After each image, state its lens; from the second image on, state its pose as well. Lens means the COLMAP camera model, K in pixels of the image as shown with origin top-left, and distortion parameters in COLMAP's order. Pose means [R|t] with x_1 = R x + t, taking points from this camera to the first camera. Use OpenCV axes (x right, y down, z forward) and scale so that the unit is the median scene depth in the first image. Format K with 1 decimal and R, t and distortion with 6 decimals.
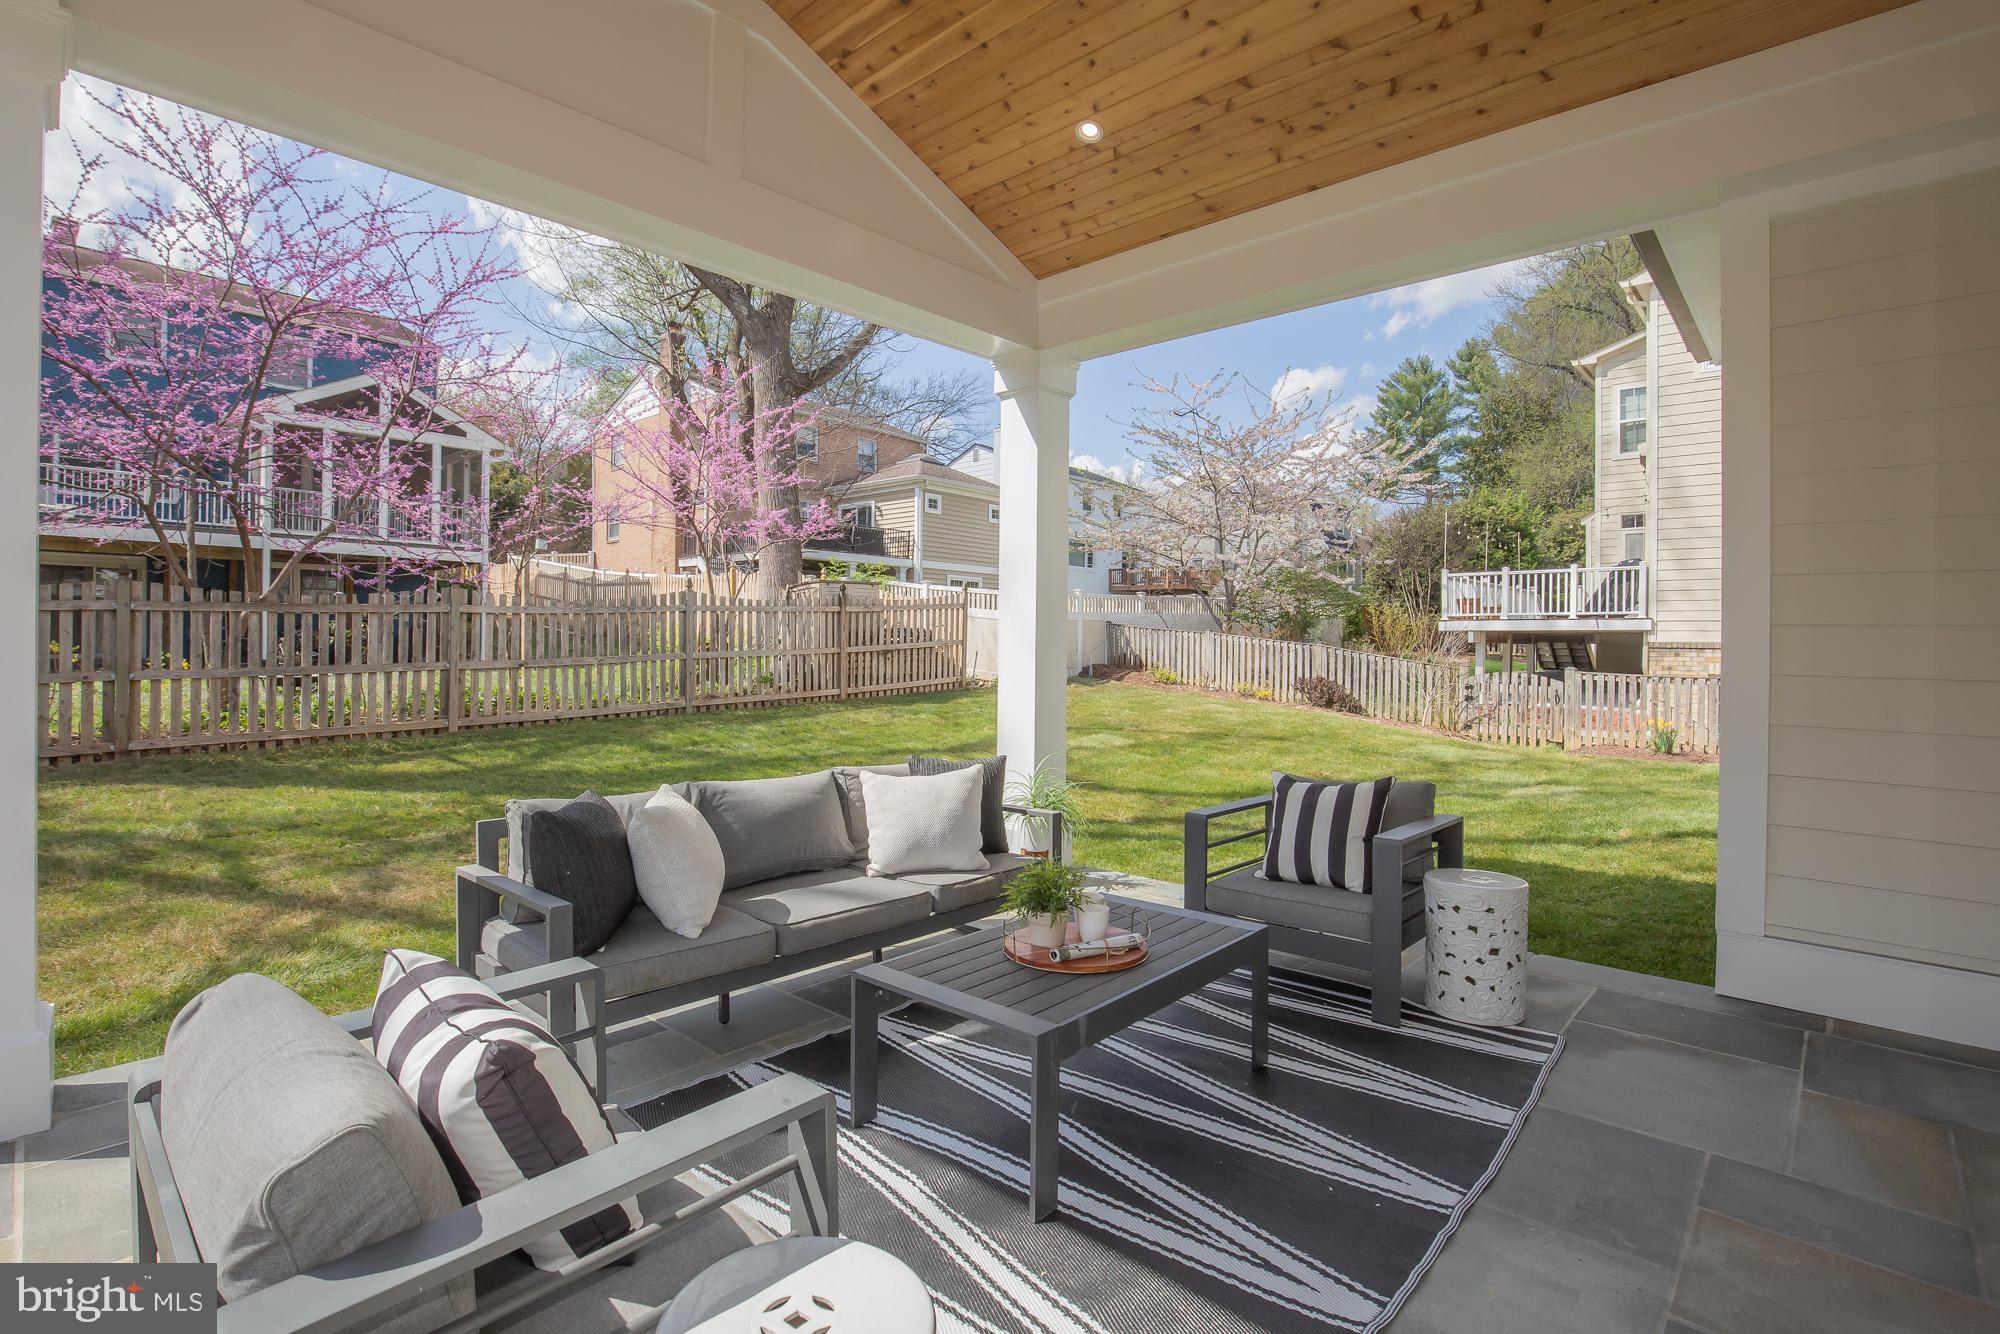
lens RADIAL K [[934.0, 0, 994.1], [0, 934.0, 658.1], [0, 0, 1]] dist [-0.031277, 0.001234]
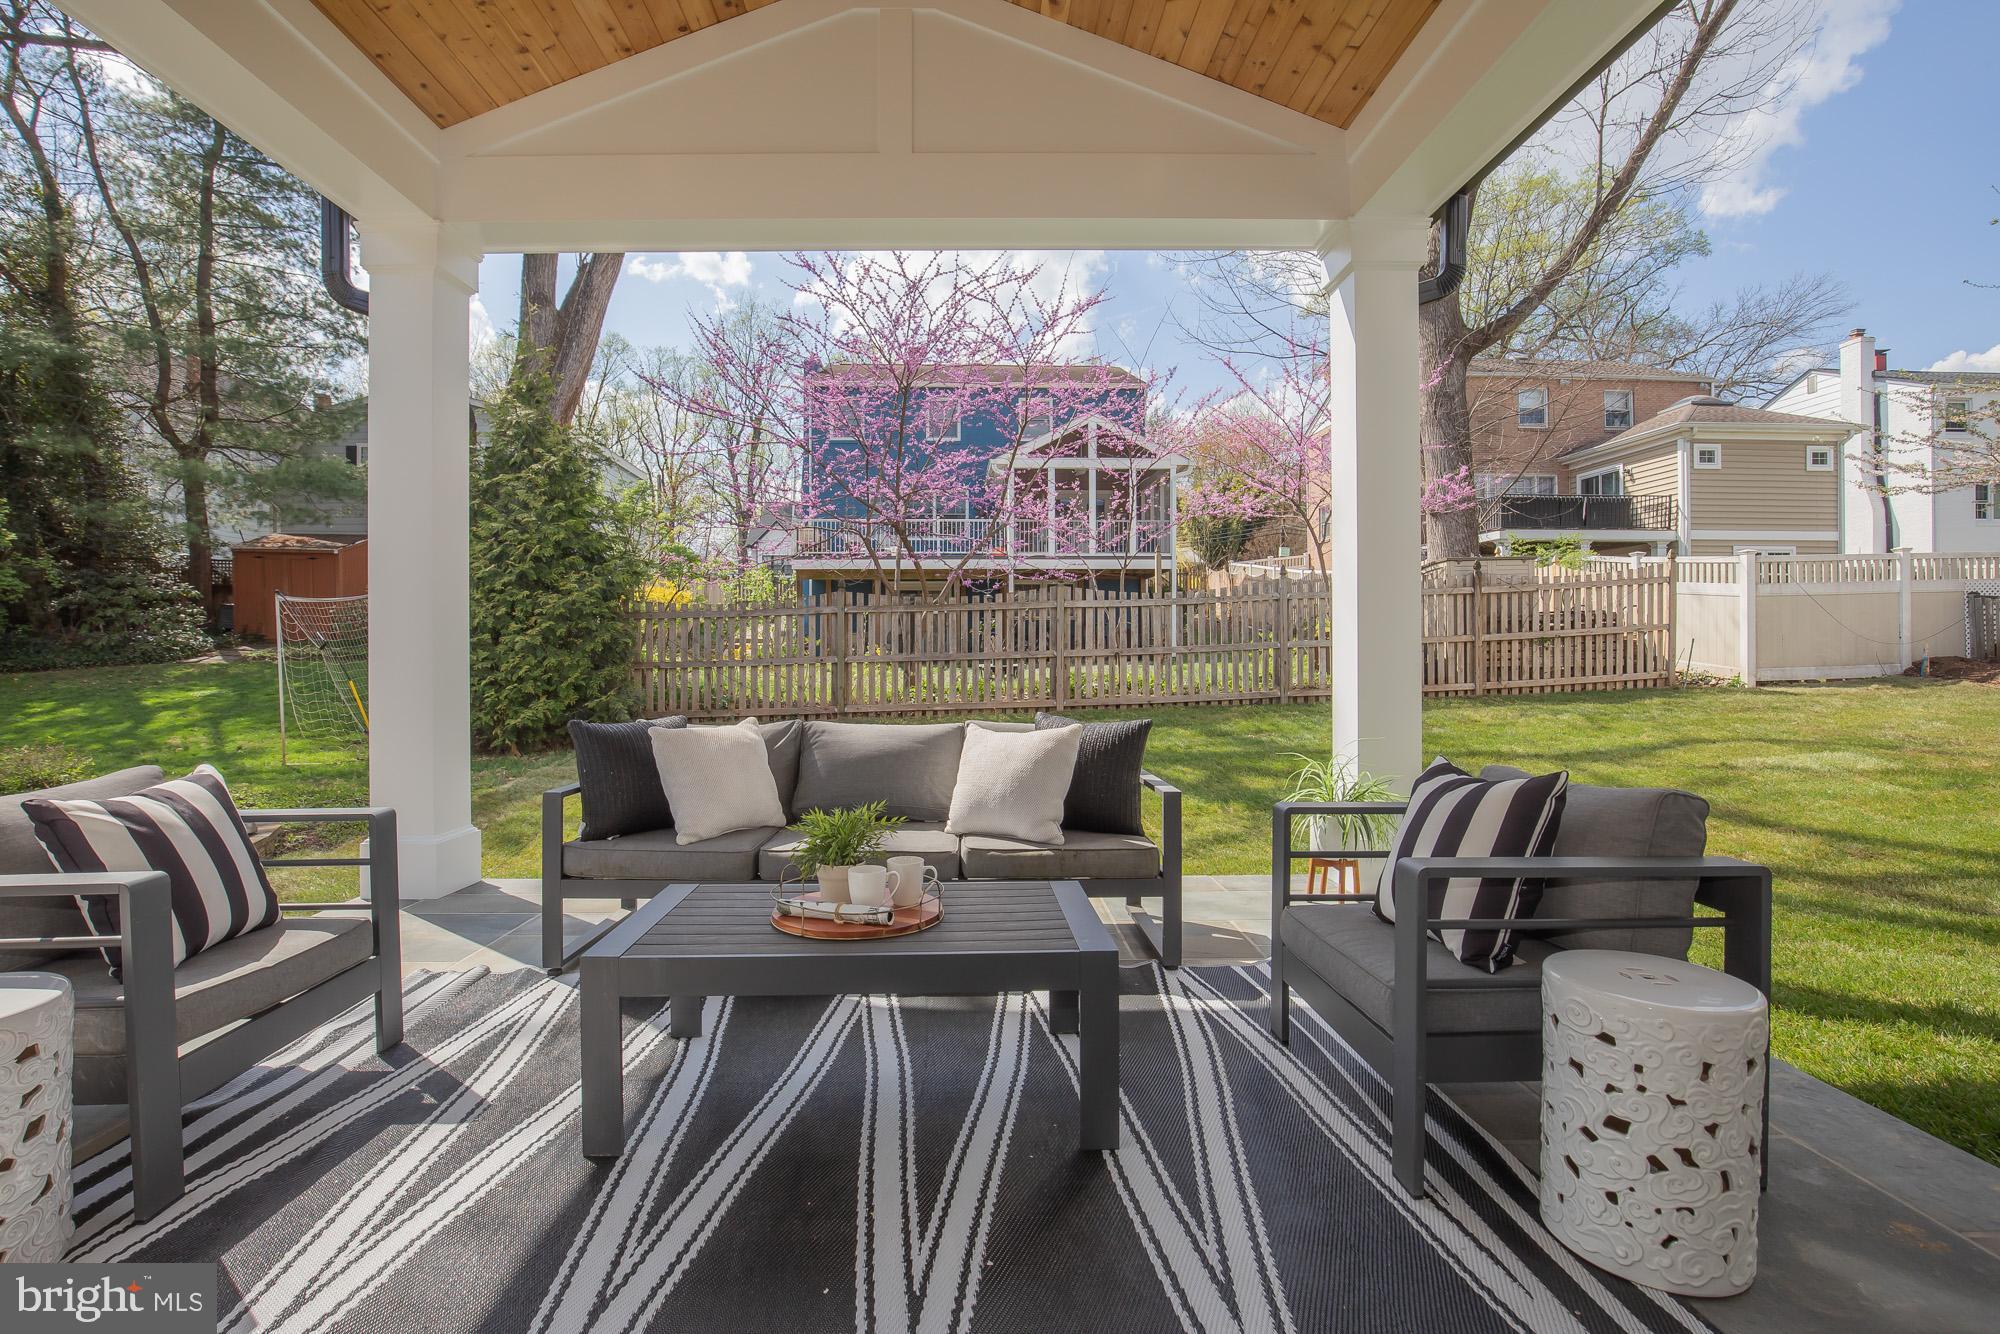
lens RADIAL K [[934.0, 0, 994.1], [0, 934.0, 658.1], [0, 0, 1]] dist [-0.031277, 0.001234]
pose [[0.699630, -0.004639, -0.714490, 0.131974], [0.000825, 0.999984, -0.005684, 0.014082], [0.714505, 0.003387, 0.699622, 0.083432]]
